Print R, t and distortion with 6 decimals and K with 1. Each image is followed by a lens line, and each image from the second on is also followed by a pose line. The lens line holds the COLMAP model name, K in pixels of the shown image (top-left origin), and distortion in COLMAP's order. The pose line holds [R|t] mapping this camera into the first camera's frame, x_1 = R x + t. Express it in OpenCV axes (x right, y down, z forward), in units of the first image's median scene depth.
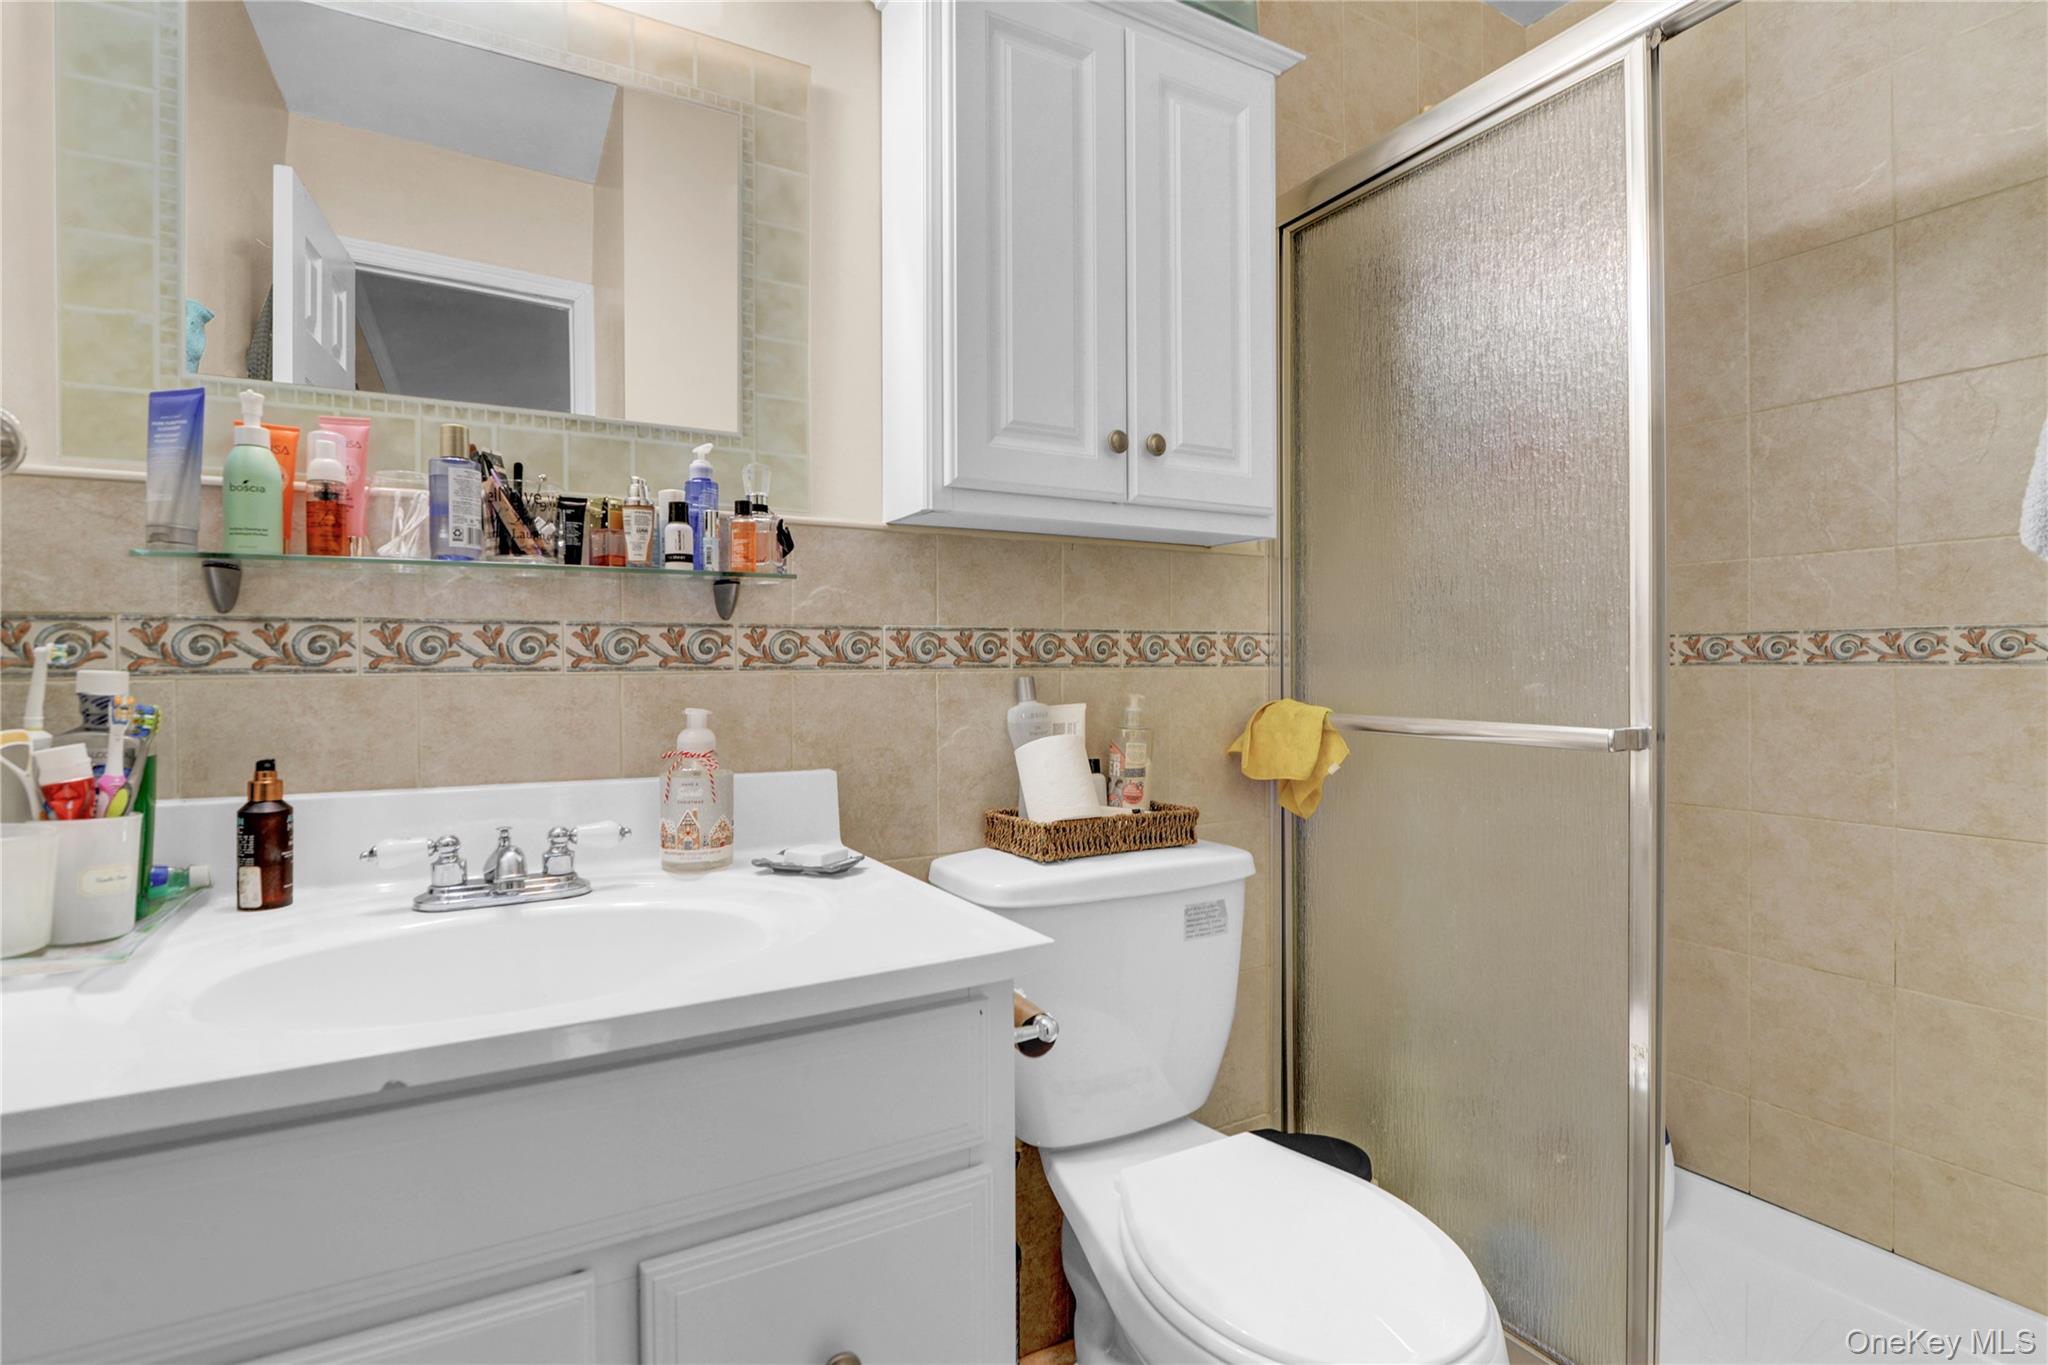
lens RADIAL K [[968.2, 0, 1024.0], [0, 968.2, 682.5], [0, 0, 1]] dist [-0.000004, -0.000003]
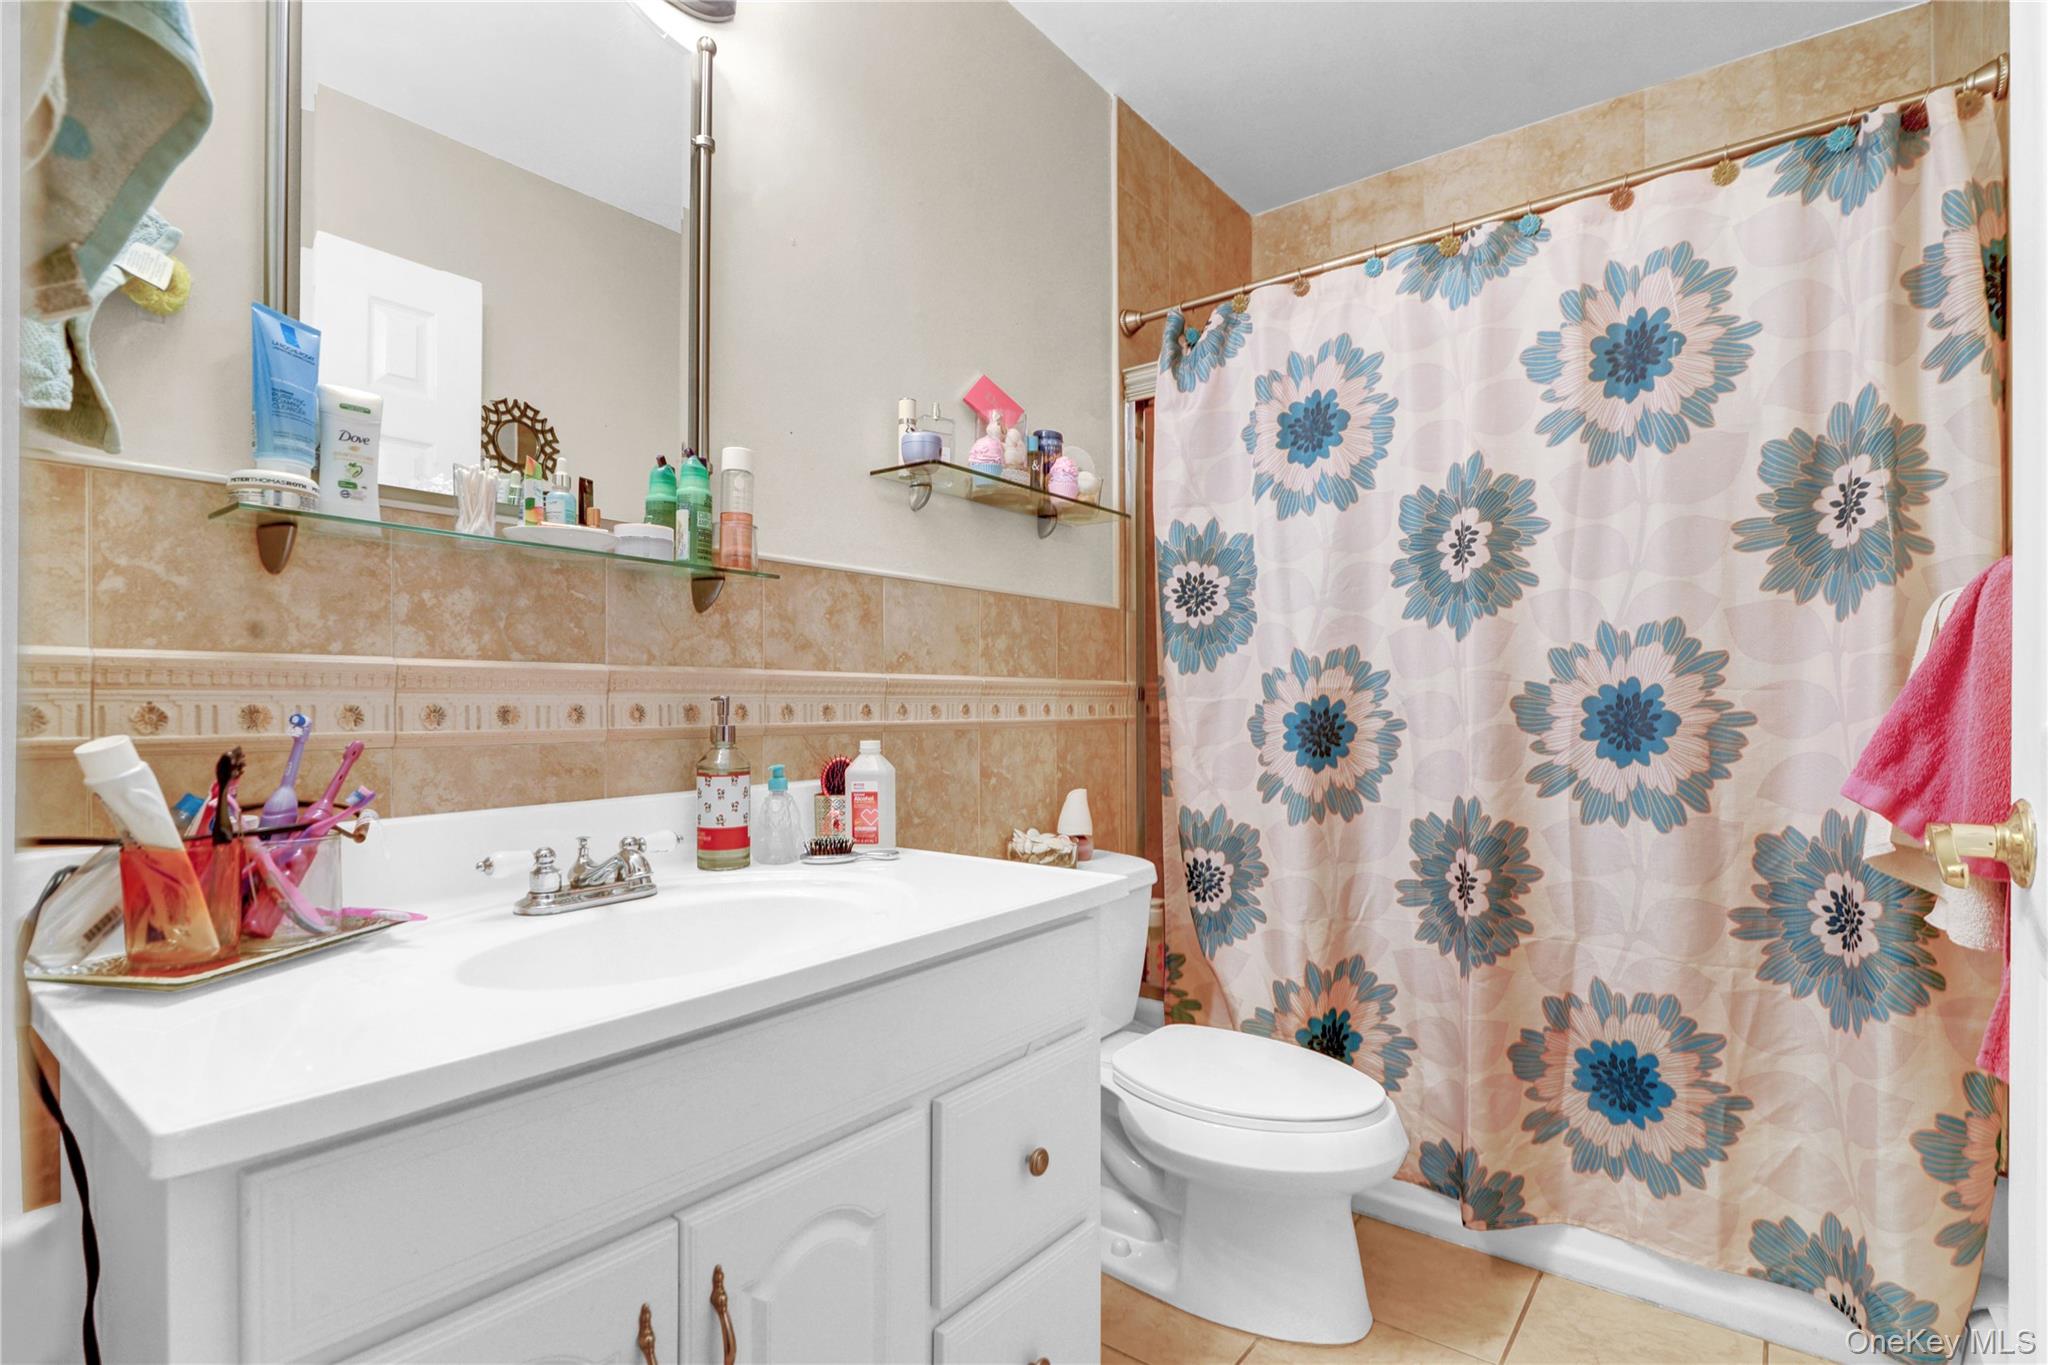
lens RADIAL K [[968.2, 0, 1024.0], [0, 968.2, 682.5], [0, 0, 1]] dist [-0.000004, -0.000003]
pose [[0.914194, 0.012098, 0.405096, -0.524906], [0.001688, 0.999432, -0.033656, 0.005044], [-0.405274, 0.031451, 0.913654, -0.257192]]
